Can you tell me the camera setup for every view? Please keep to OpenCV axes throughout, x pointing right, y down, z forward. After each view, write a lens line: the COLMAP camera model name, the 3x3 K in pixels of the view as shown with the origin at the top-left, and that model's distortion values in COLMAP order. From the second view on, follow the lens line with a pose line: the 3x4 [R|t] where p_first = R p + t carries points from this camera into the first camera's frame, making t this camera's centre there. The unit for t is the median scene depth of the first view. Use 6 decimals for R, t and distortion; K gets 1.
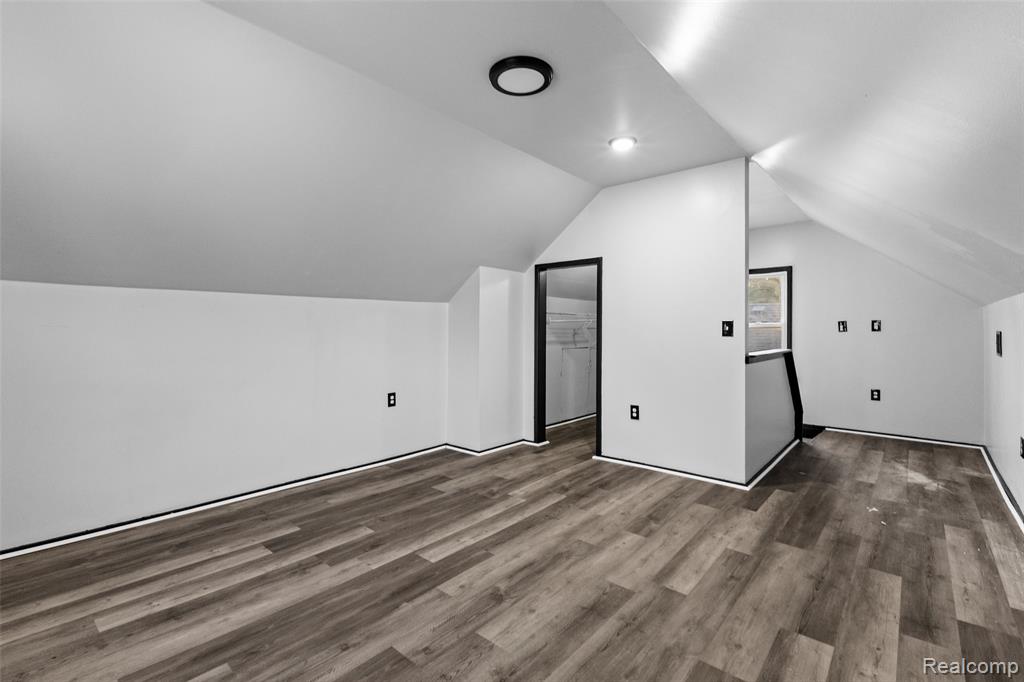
lens RADIAL K [[456.7, 0, 515.5], [0, 456.7, 335.6], [0, 0, 1]] dist [0.018193, -0.003797]
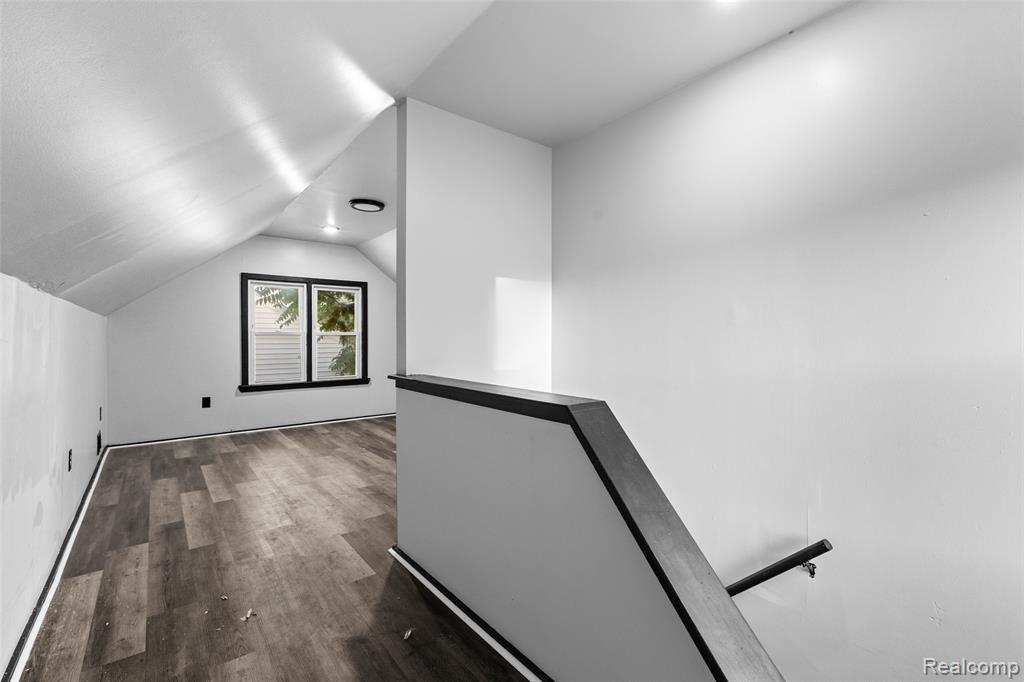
lens RADIAL K [[456.7, 0, 515.4], [0, 456.7, 340.7], [0, 0, 1]] dist [0.018193, -0.003797]
pose [[-0.189323, 0.000984, -0.981914, 1.824386], [-0.021860, 0.999747, 0.005216, -0.027718], [0.981671, 0.022452, -0.189254, 2.020348]]
